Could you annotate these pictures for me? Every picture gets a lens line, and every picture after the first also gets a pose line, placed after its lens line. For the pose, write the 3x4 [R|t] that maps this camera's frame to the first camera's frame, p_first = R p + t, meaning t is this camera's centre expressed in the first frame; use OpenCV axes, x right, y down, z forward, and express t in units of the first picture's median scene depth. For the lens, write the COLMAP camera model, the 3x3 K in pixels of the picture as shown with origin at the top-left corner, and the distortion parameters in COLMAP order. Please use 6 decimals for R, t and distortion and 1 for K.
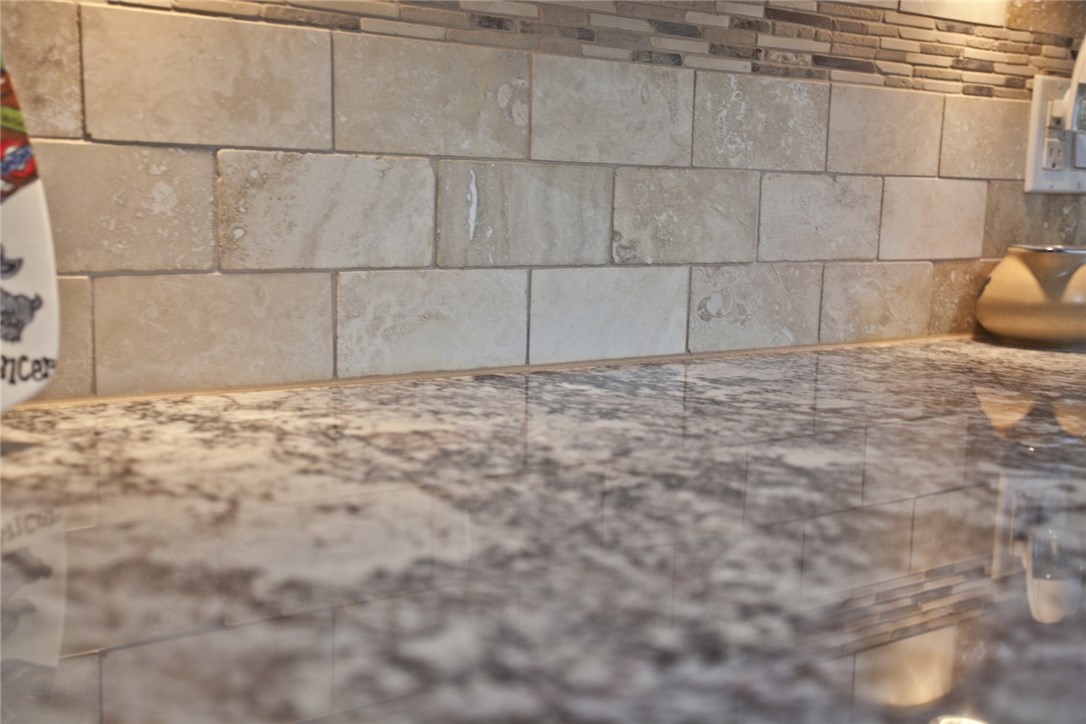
lens RADIAL K [[1194.6, 0, 541.0], [0, 1194.6, 363.3], [0, 0, 1]] dist [0.023328, 0.000000]
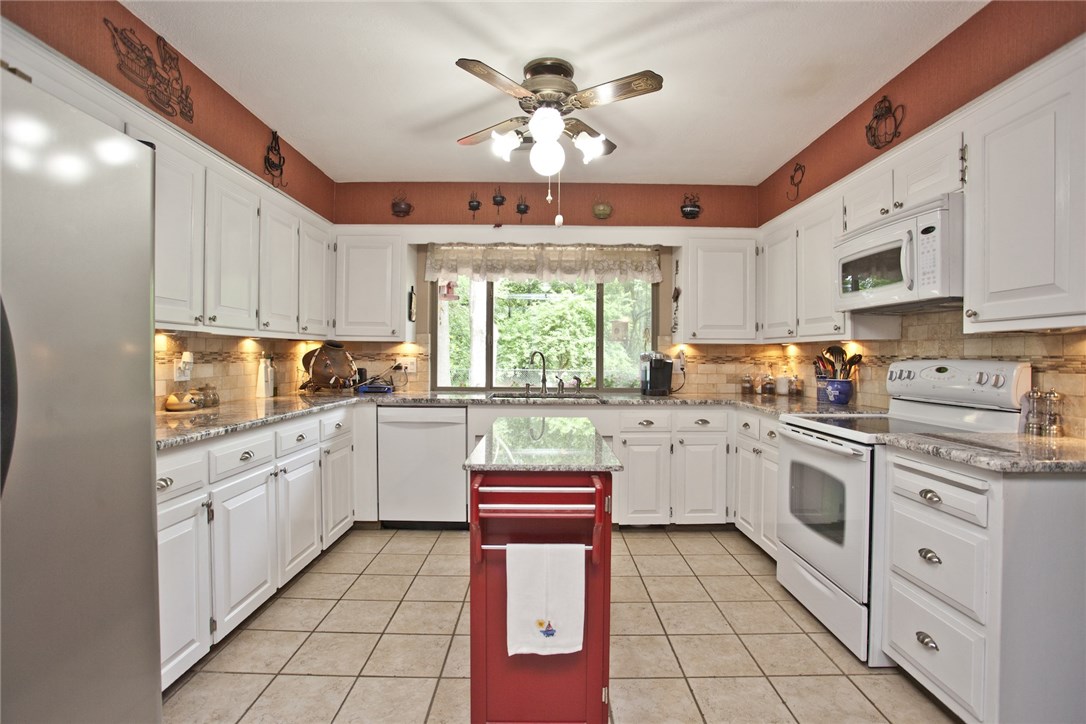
lens RADIAL K [[532.8, 0, 549.9], [0, 532.8, 364.2], [0, 0, 1]] dist [-0.051100, 0.007062]
pose [[0.555448, -0.038943, 0.830639, -0.575405], [0.133428, 0.990134, -0.042803, 0.097072], [-0.820777, 0.134605, 0.555164, -1.645303]]
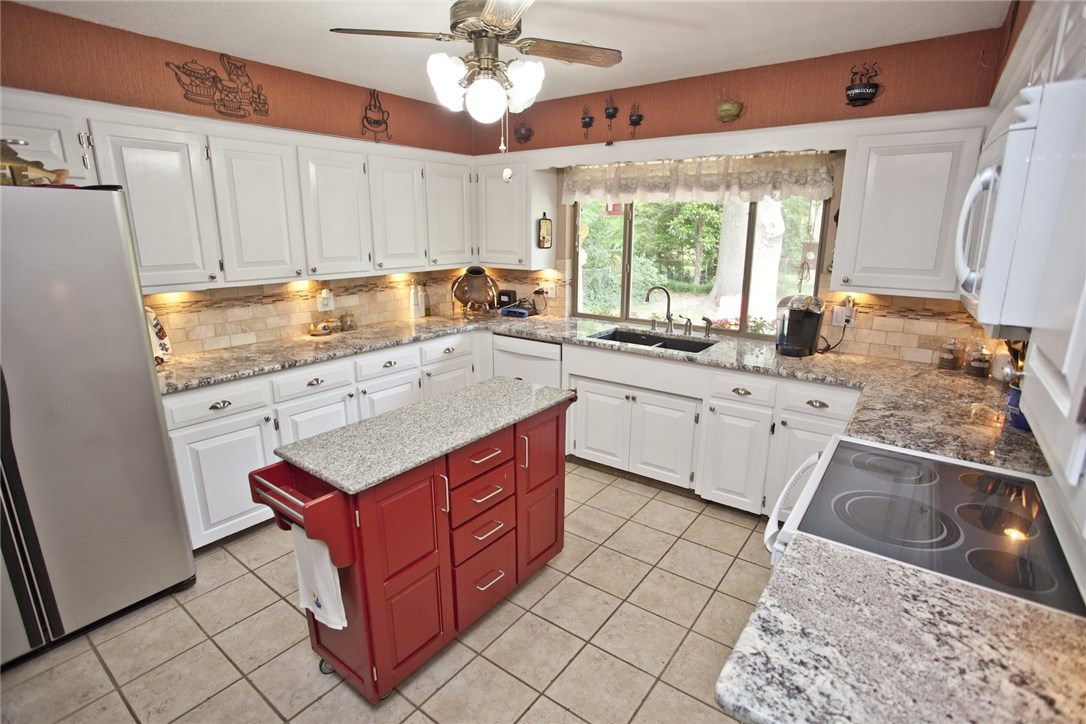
lens RADIAL K [[532.8, 0, 548.4], [0, 532.8, 362.3], [0, 0, 1]] dist [-0.051100, 0.007062]
pose [[0.944875, -0.105131, 0.310096, 0.717412], [0.072017, 0.990588, 0.116399, -0.119299], [-0.319414, -0.087650, 0.943553, -2.404881]]
